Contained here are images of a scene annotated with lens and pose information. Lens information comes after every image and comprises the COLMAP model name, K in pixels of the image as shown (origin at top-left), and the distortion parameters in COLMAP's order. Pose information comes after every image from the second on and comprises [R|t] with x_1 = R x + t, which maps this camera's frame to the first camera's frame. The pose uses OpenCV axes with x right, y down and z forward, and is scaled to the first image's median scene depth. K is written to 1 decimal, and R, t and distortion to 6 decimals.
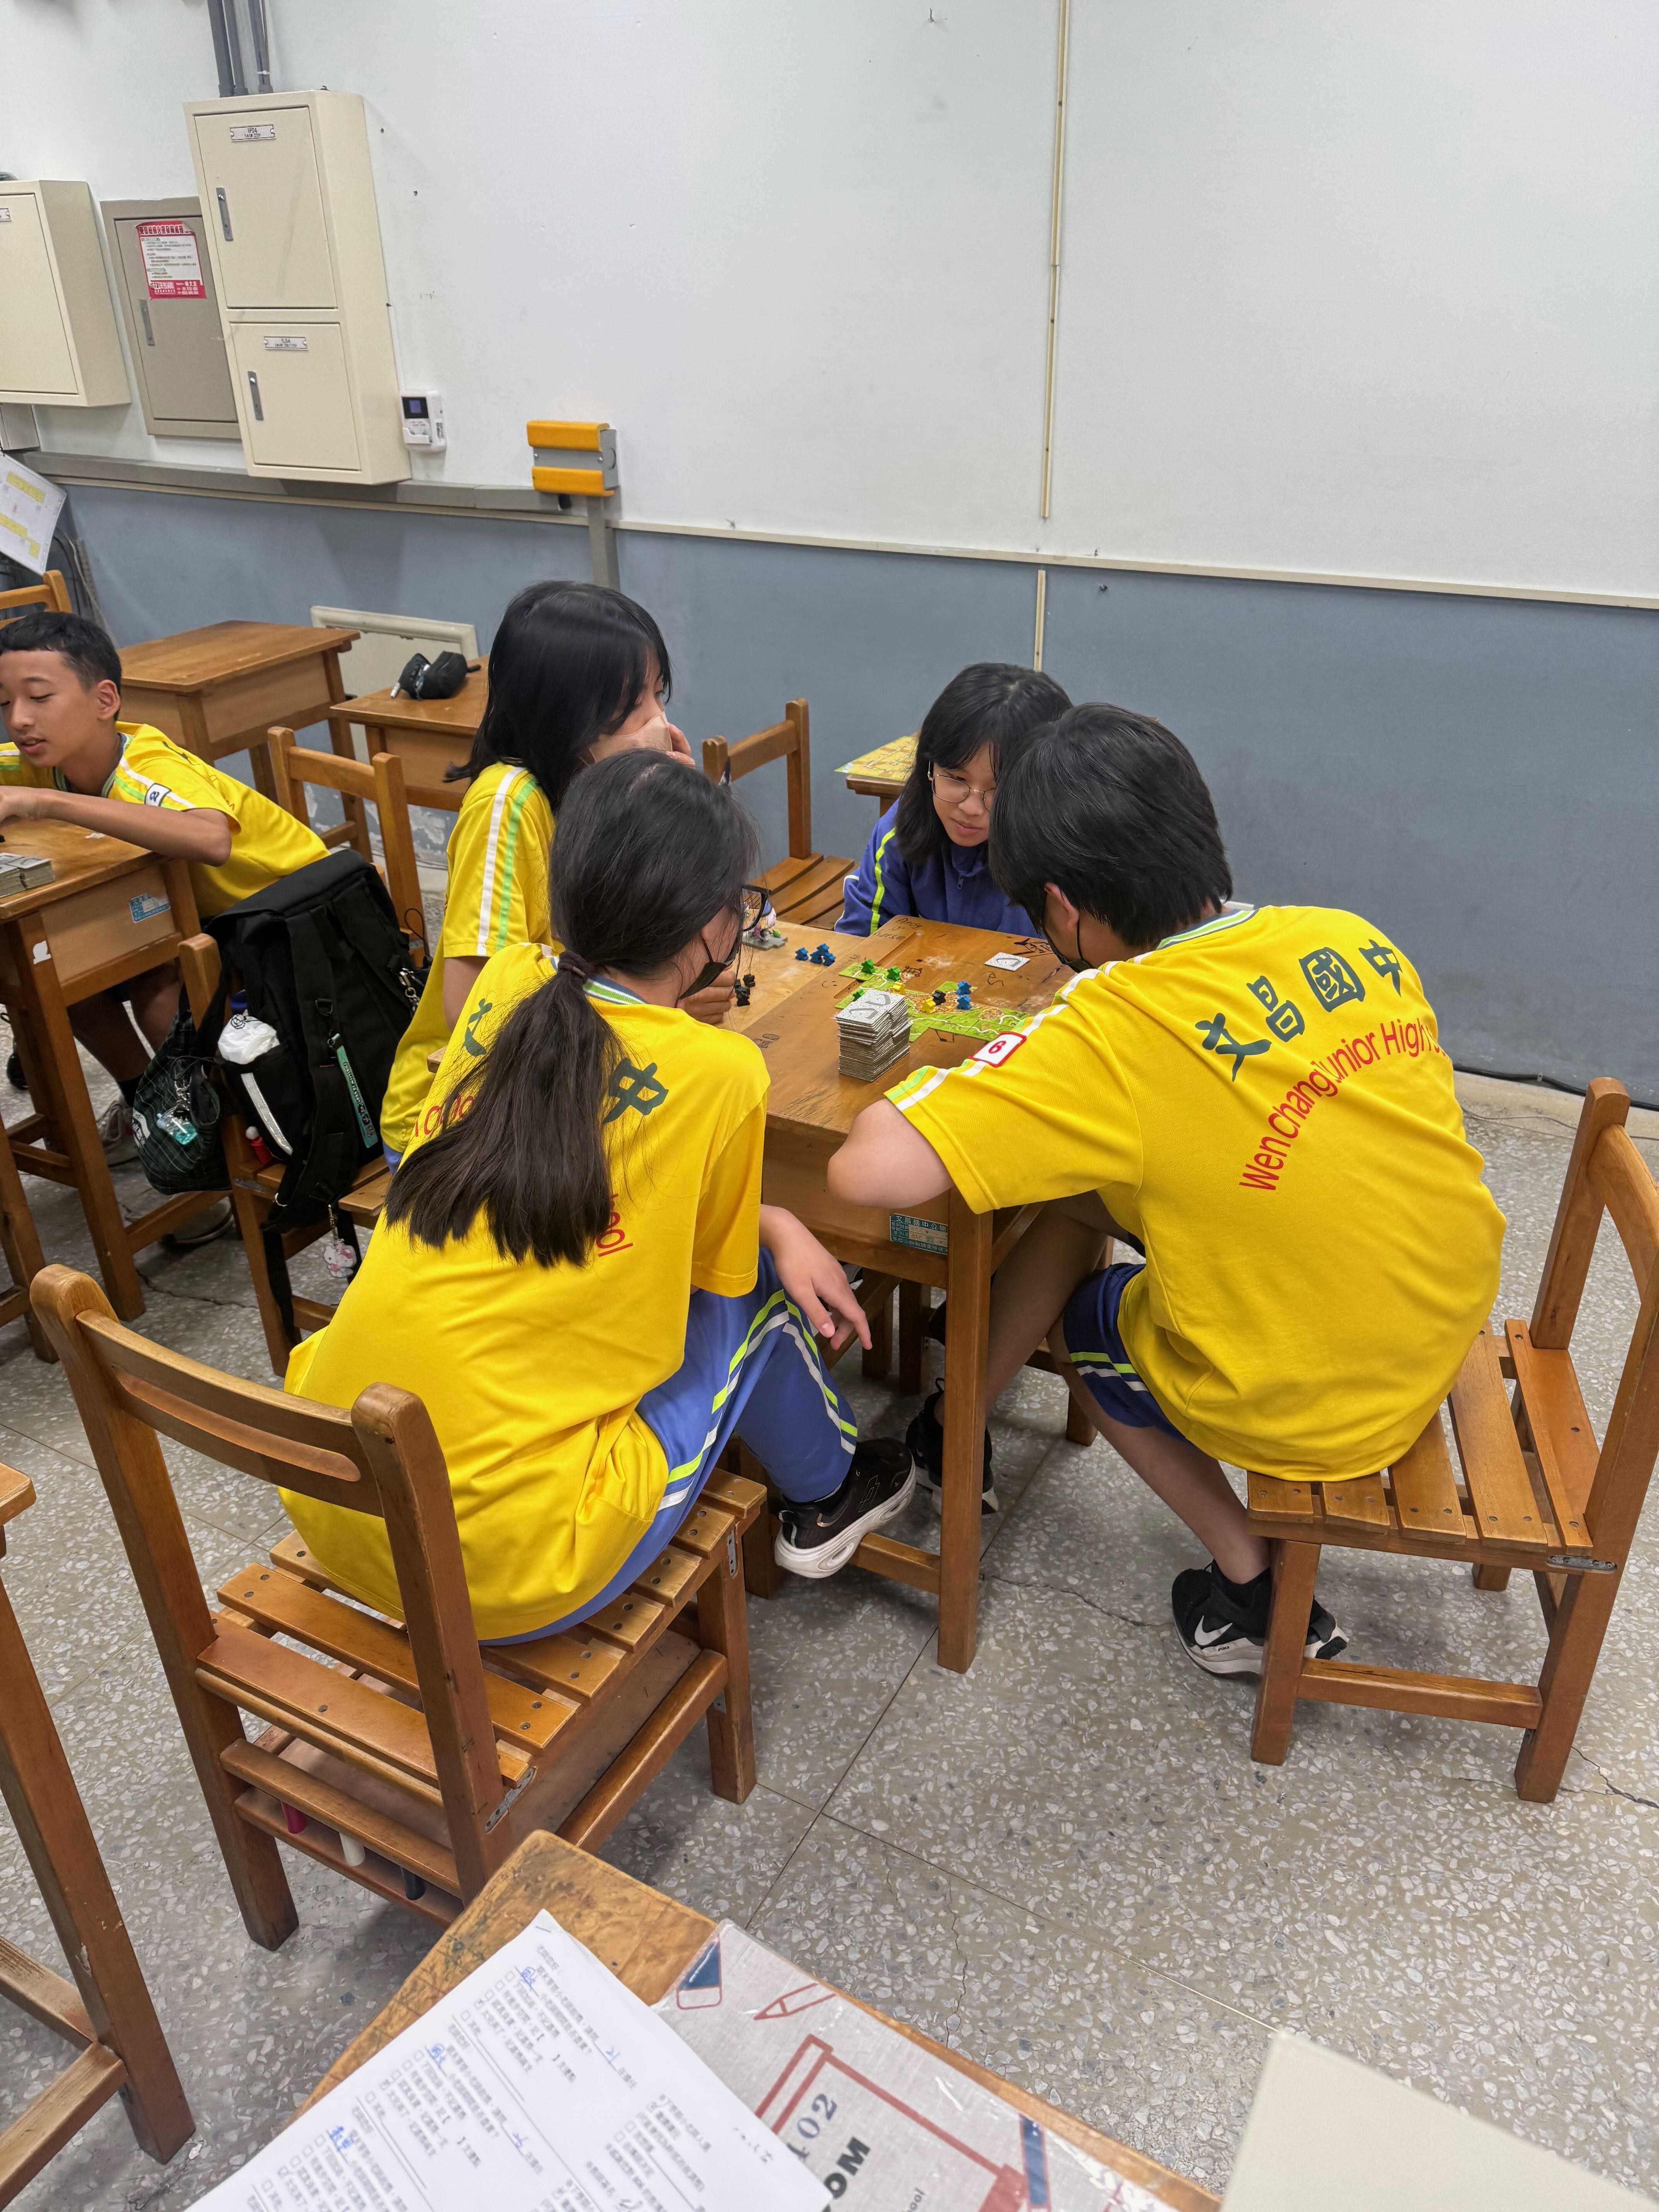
lens RADIAL K [[1553.5, 0, 826.2], [0, 1553.5, 1110.7], [0, 0, 1]] dist [0.024455, -0.020518]
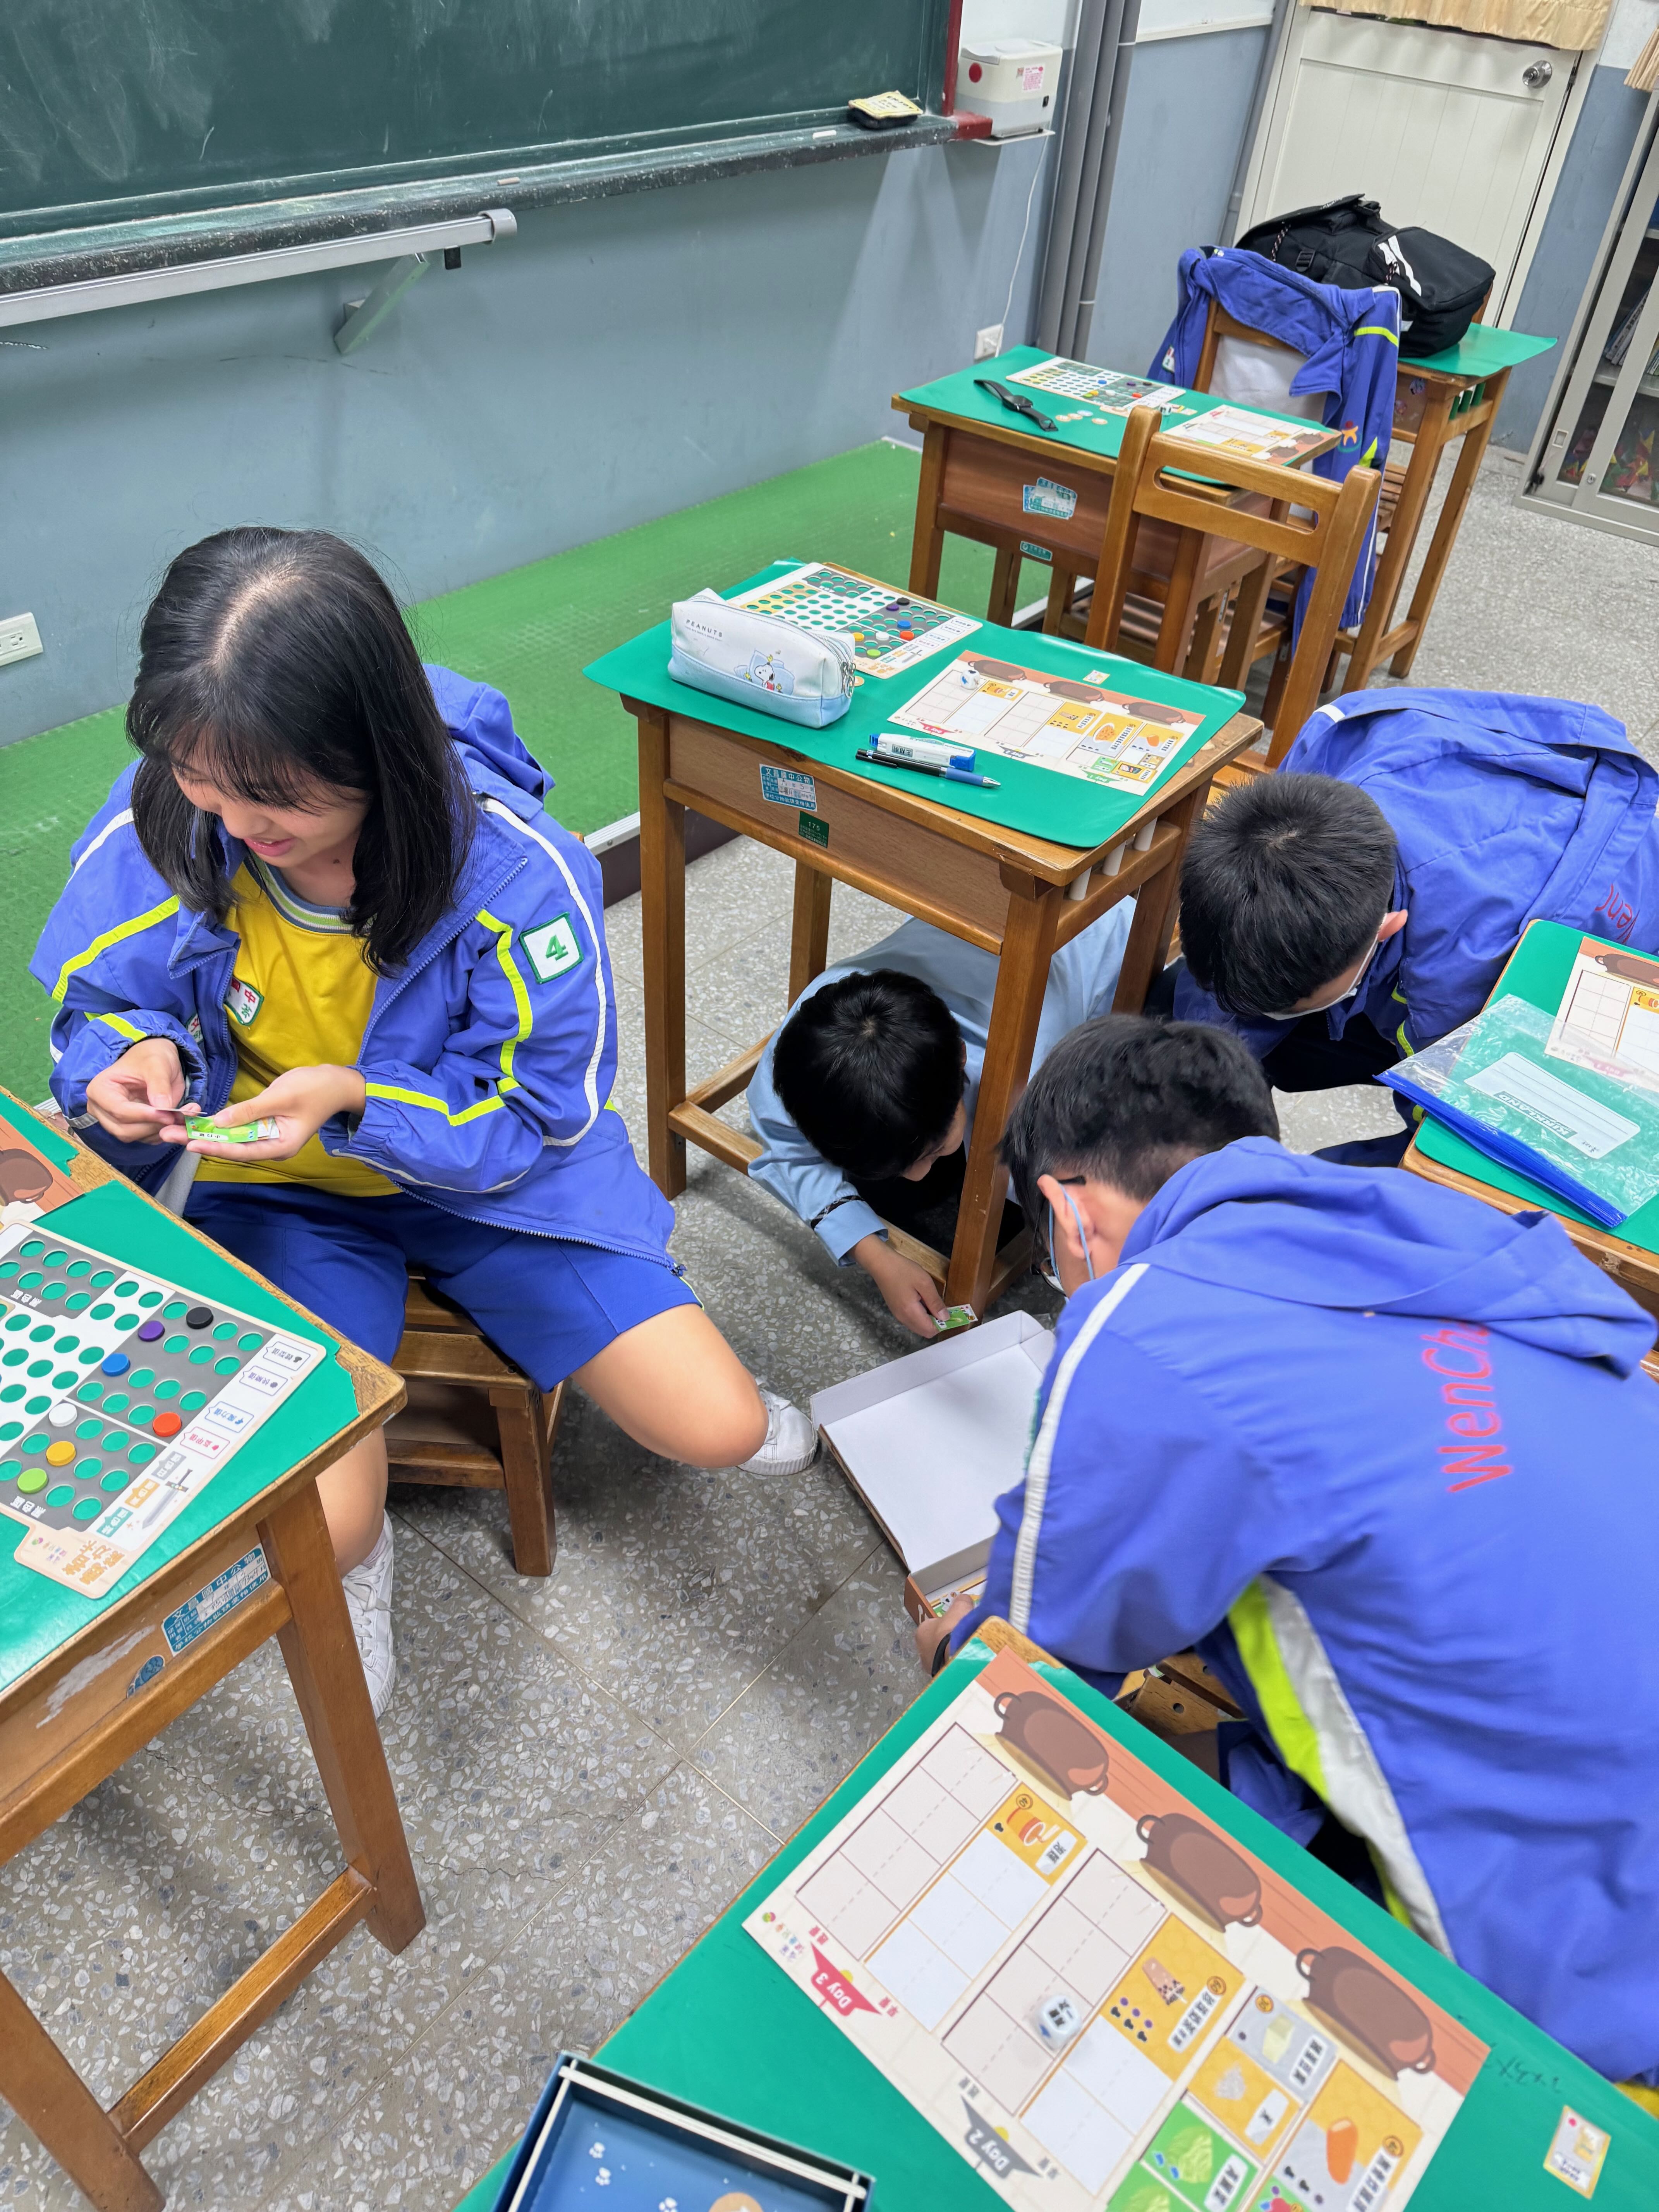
lens RADIAL K [[1553.5, 0, 825.4], [0, 1553.5, 1116.1], [0, 0, 1]] dist [0.024455, -0.020518]
pose [[-0.161249, 0.658388, -0.735203, 0.422295], [-0.514839, 0.579439, 0.631816, -0.387968], [0.841985, 0.480391, 0.245530, 0.723145]]
